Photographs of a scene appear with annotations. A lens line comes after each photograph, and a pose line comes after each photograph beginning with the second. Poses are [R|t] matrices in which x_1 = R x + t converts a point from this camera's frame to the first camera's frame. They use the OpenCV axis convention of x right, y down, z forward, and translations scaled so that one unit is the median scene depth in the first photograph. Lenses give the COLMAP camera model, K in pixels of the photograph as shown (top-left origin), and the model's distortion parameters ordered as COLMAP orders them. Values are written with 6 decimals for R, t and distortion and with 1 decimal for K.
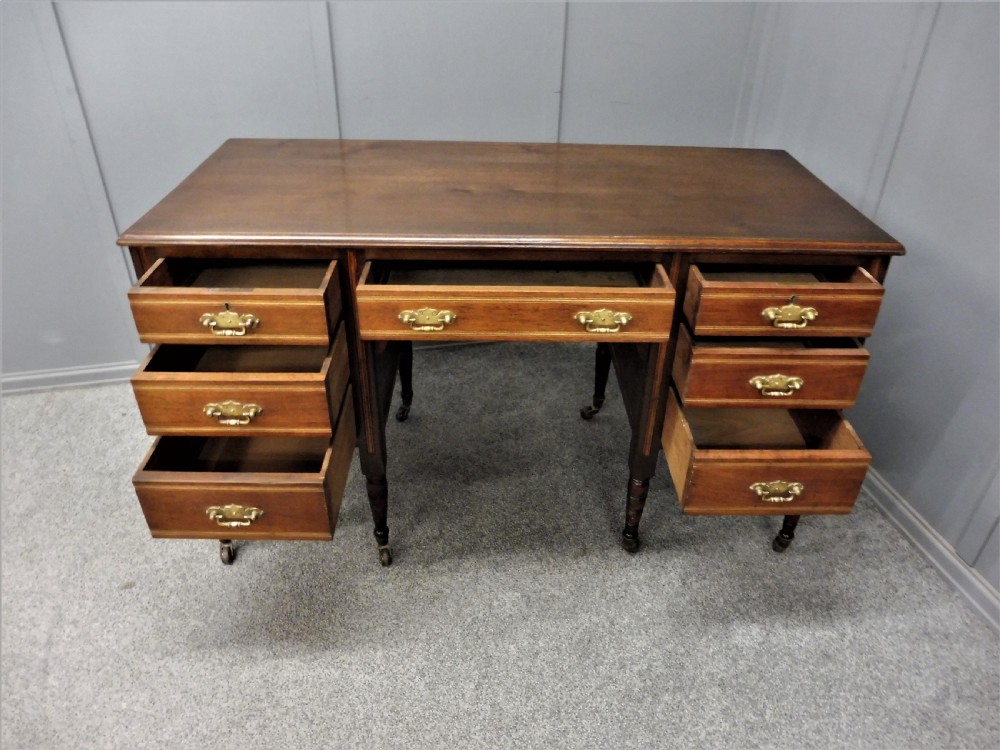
lens RADIAL K [[723.8, 0, 499.4], [0, 723.8, 376.8], [0, 0, 1]] dist [-0.035206, 0.003724]
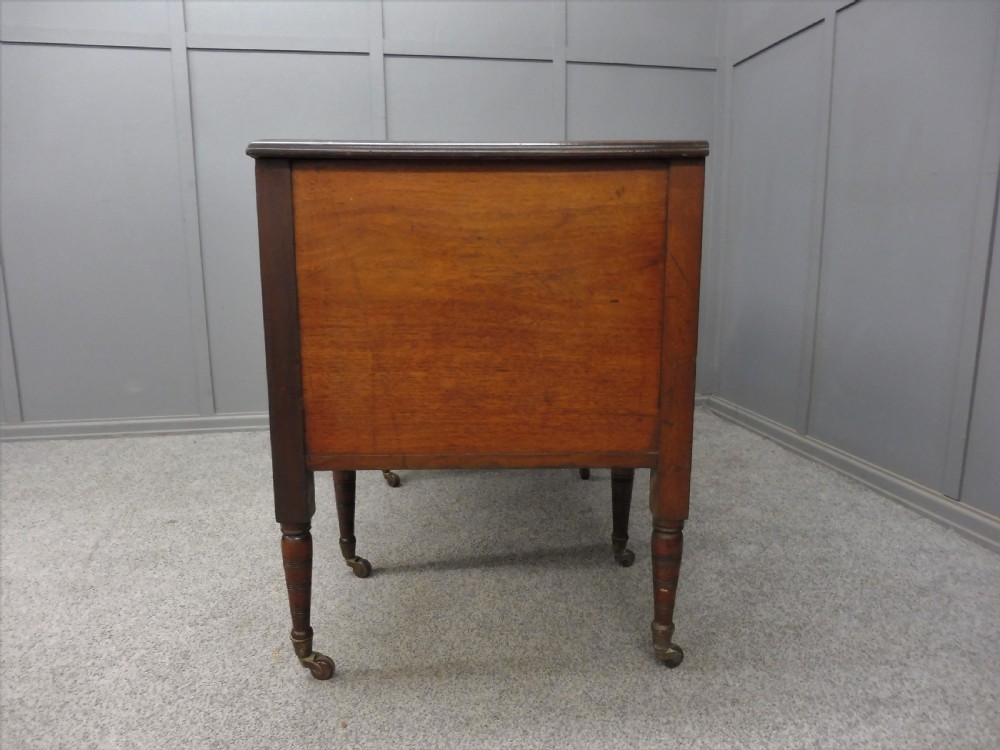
lens RADIAL K [[723.8, 0, 499.4], [0, 723.8, 376.8], [0, 0, 1]] dist [-0.035206, 0.003724]
pose [[0.998447, -0.009155, -0.054951, 0.043794], [-0.012257, 0.926132, -0.377000, 0.464801], [0.054343, 0.377088, 0.924582, -0.070790]]
